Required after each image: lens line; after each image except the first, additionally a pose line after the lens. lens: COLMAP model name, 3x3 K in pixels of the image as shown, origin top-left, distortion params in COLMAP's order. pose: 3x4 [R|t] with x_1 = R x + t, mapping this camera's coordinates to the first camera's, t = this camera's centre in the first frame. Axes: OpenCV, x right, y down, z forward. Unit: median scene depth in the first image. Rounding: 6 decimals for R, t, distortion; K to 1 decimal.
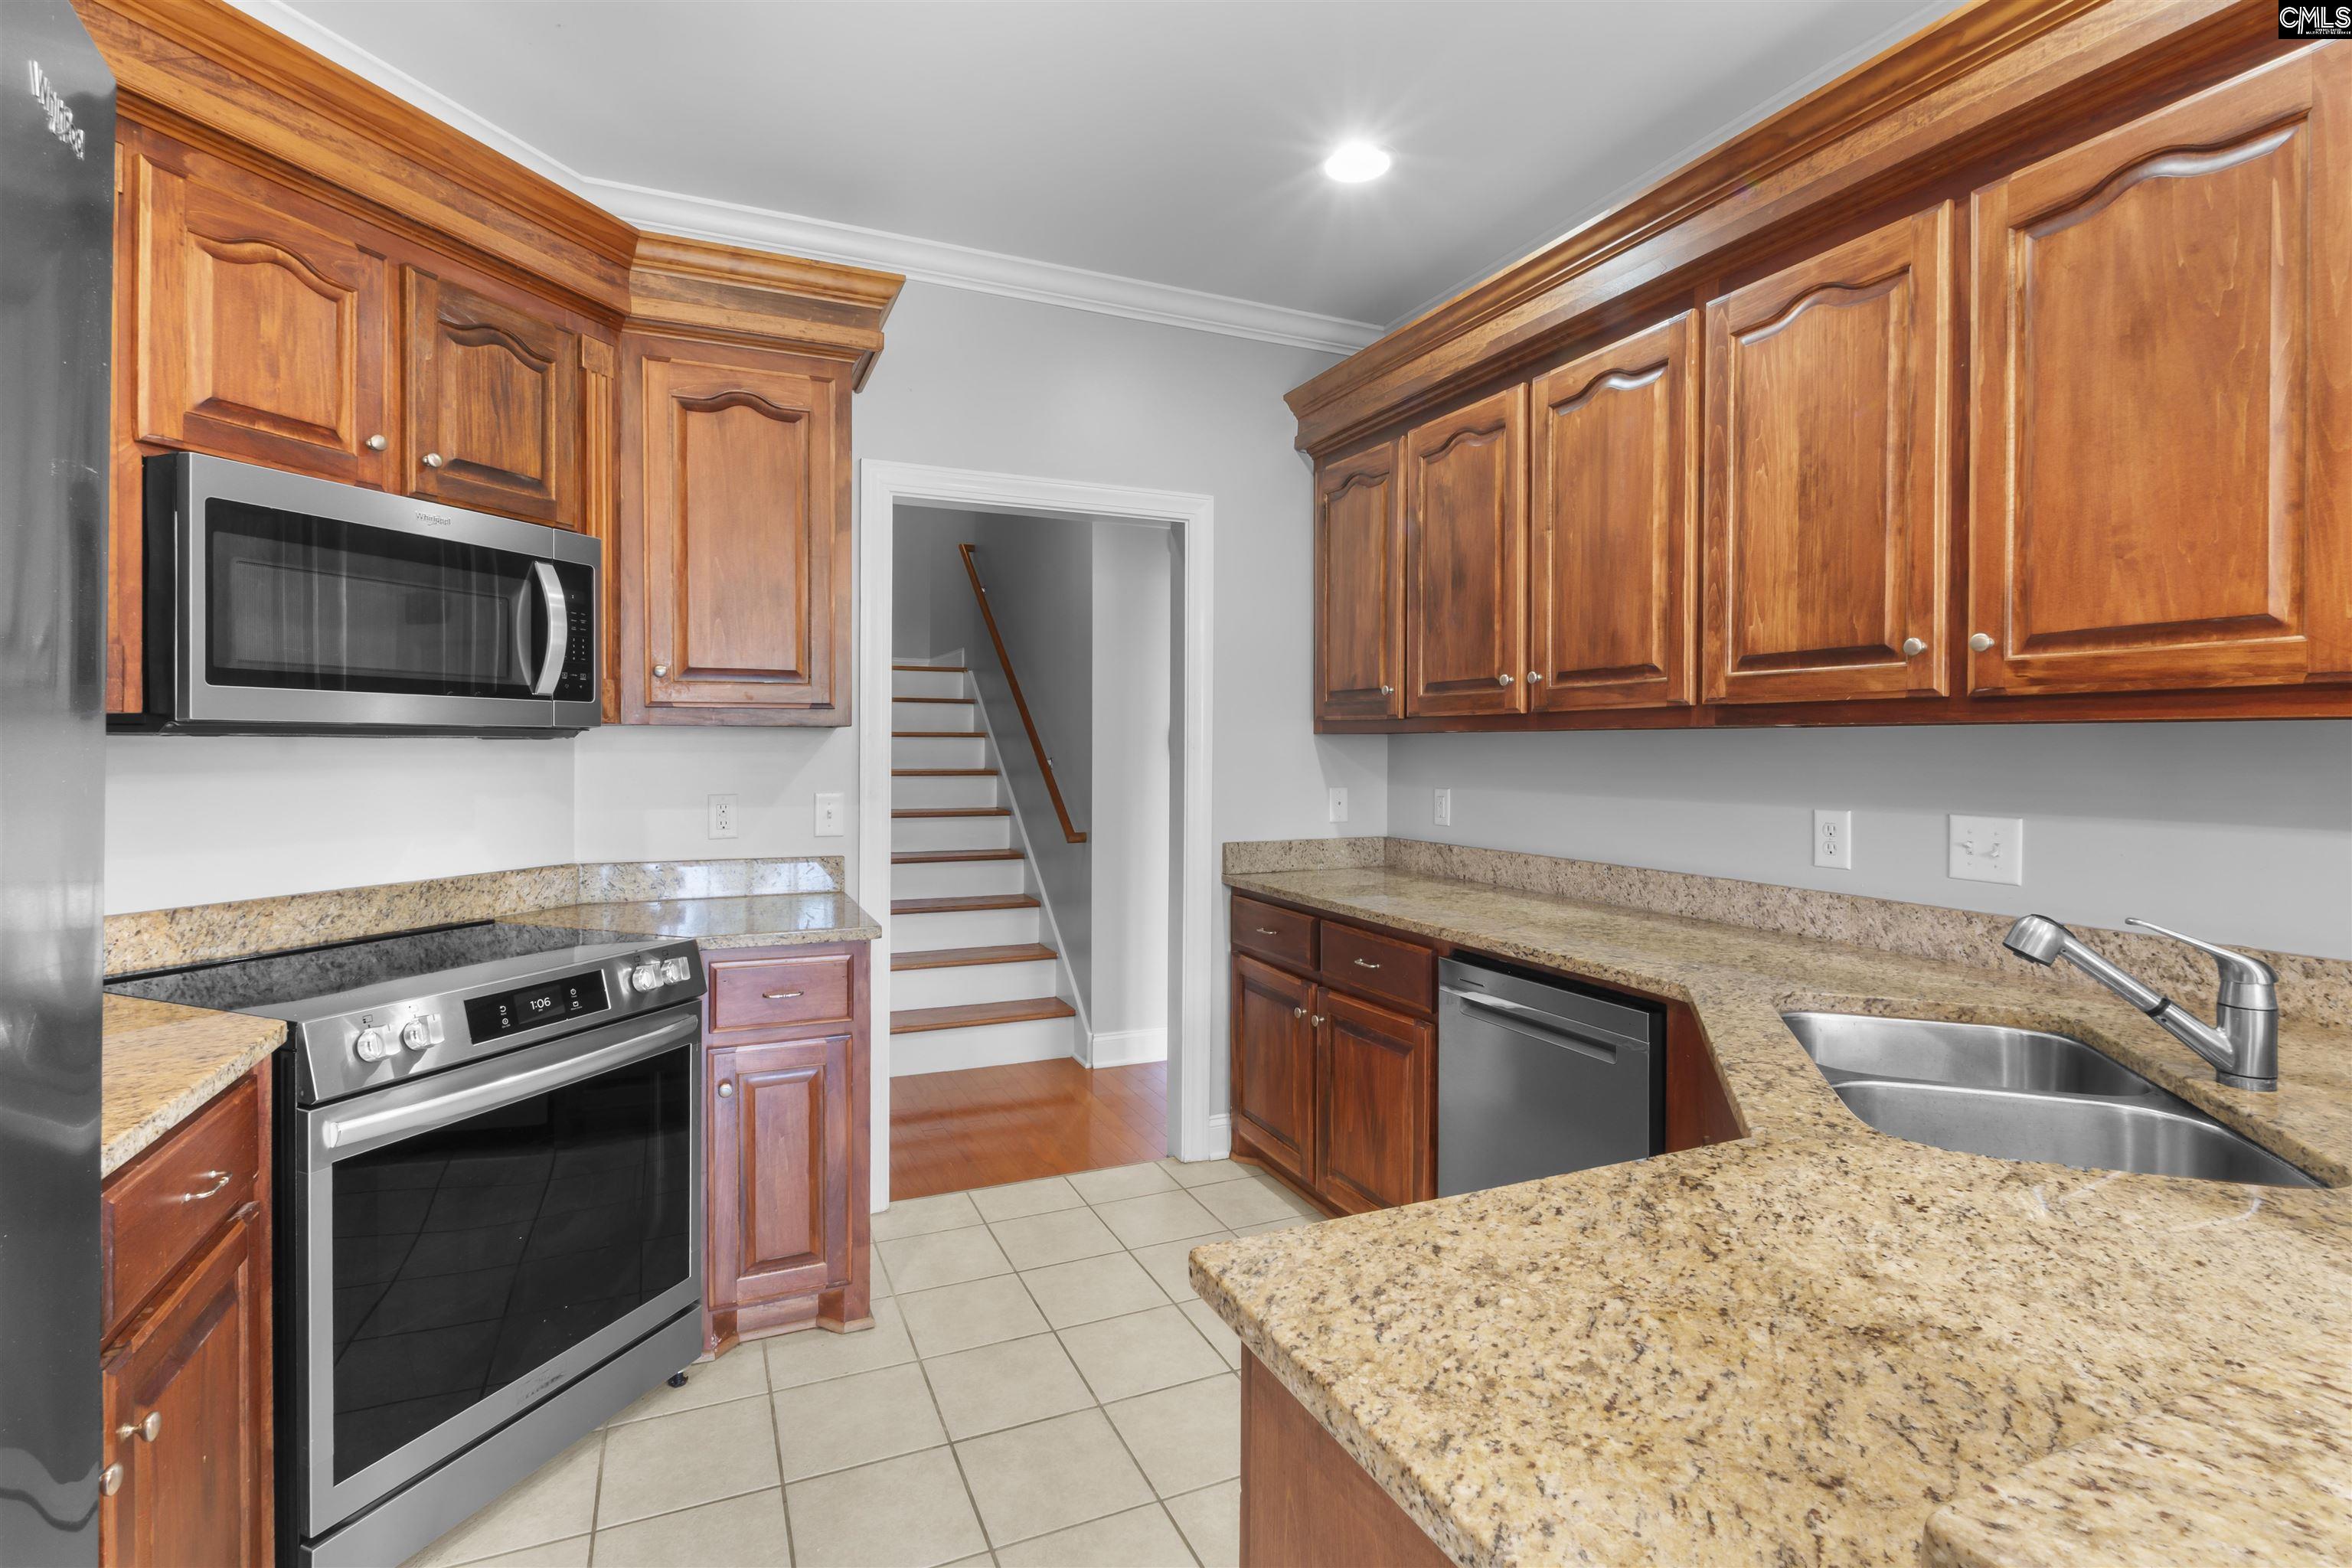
lens RADIAL K [[1104.7, 0, 1174.1], [0, 1104.7, 745.8], [0, 0, 1]] dist [-0.005160, 0.000730]
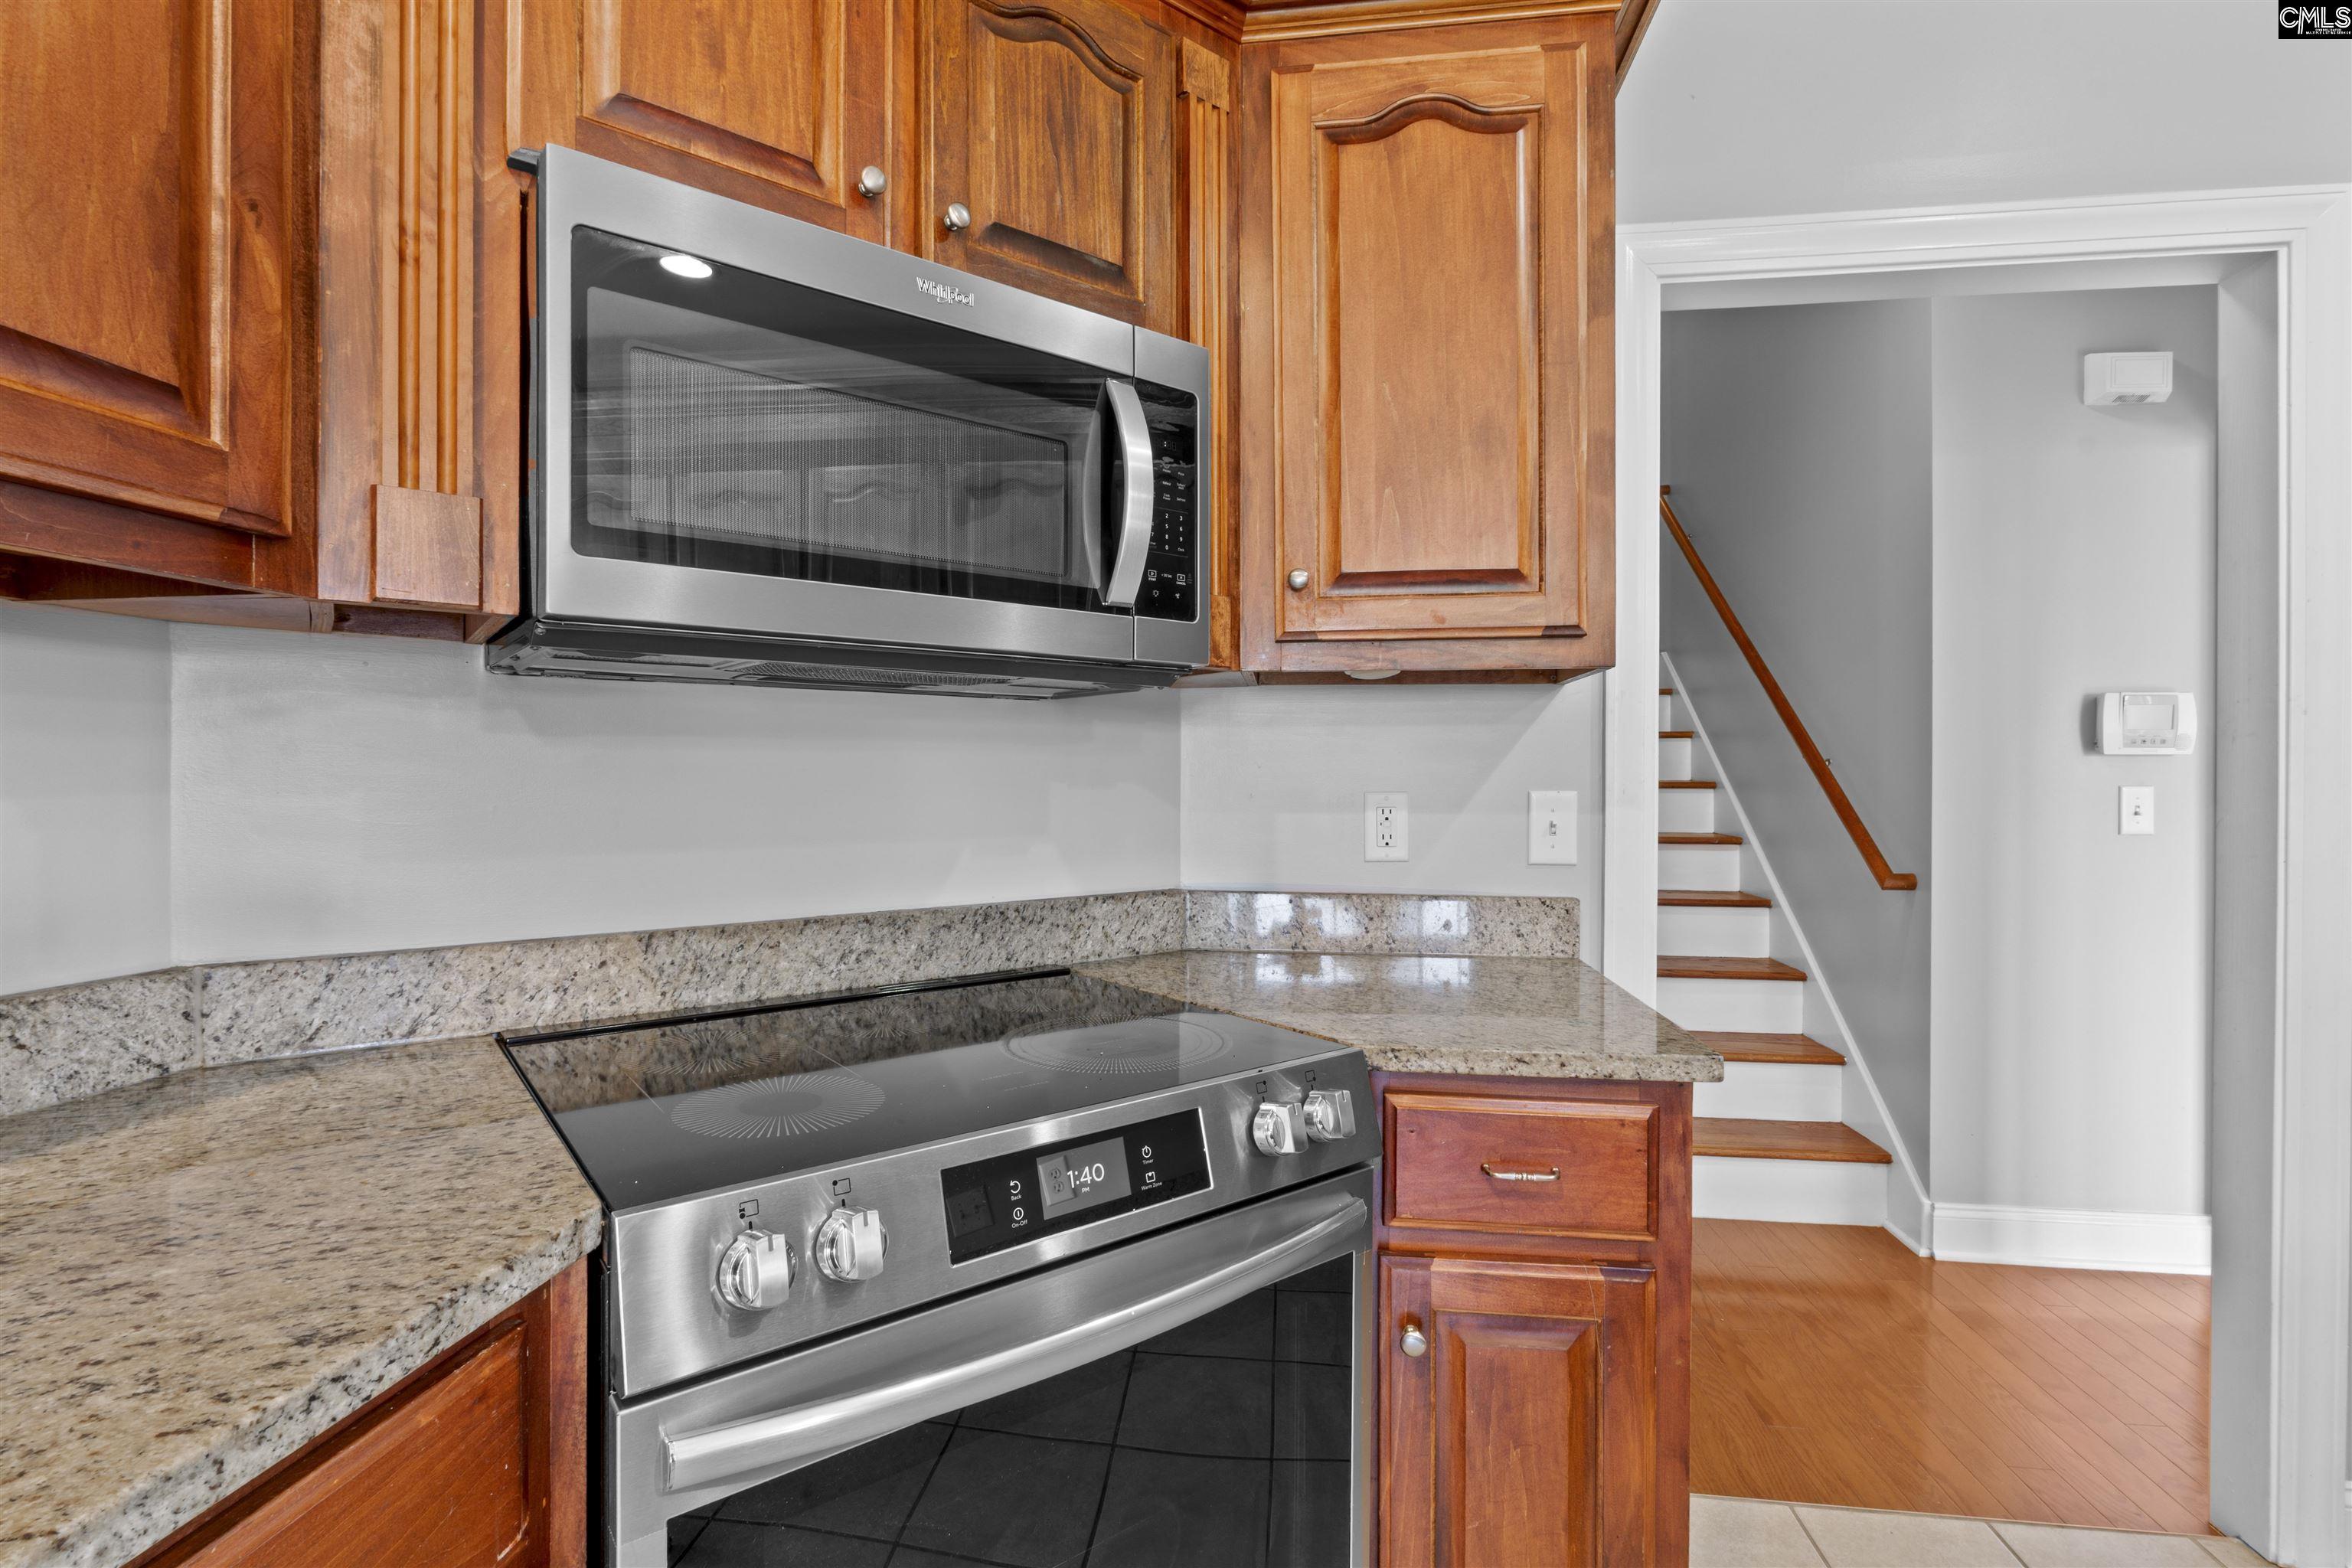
lens RADIAL K [[1104.7, 0, 1166.7], [0, 1104.7, 777.3], [0, 0, 1]] dist [-0.005160, 0.000730]
pose [[0.855512, 0.002401, -0.517777, -0.233847], [-0.000598, 0.999993, 0.003649, 0.041500], [0.517783, -0.002813, 0.855508, 0.486451]]
